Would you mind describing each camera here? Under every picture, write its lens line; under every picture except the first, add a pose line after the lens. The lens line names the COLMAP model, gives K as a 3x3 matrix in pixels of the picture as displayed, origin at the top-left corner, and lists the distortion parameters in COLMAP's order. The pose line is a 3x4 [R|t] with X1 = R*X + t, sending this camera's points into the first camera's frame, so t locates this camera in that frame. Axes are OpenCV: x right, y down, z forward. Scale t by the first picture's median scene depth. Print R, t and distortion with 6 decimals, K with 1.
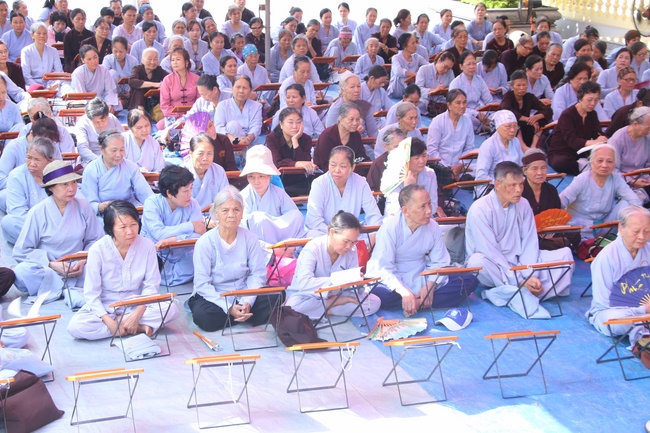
lens RADIAL K [[1242.8, 0, 326.0], [0, 1242.8, 221.3], [0, 0, 1]] dist [0.287060, 0.000000]
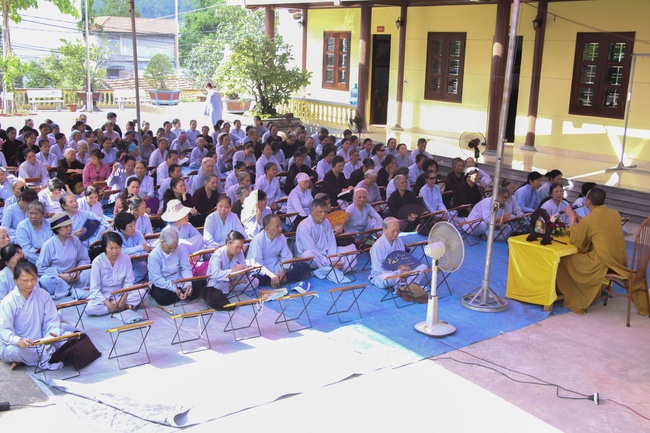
lens RADIAL K [[808.8, 0, 324.6], [0, 808.8, 215.7], [0, 0, 1]] dist [0.031867, 0.000000]
pose [[0.962542, -0.061992, 0.263951, -0.160391], [0.076412, 0.996073, -0.044709, 0.030302], [-0.260143, 0.063203, 0.963499, -0.128463]]
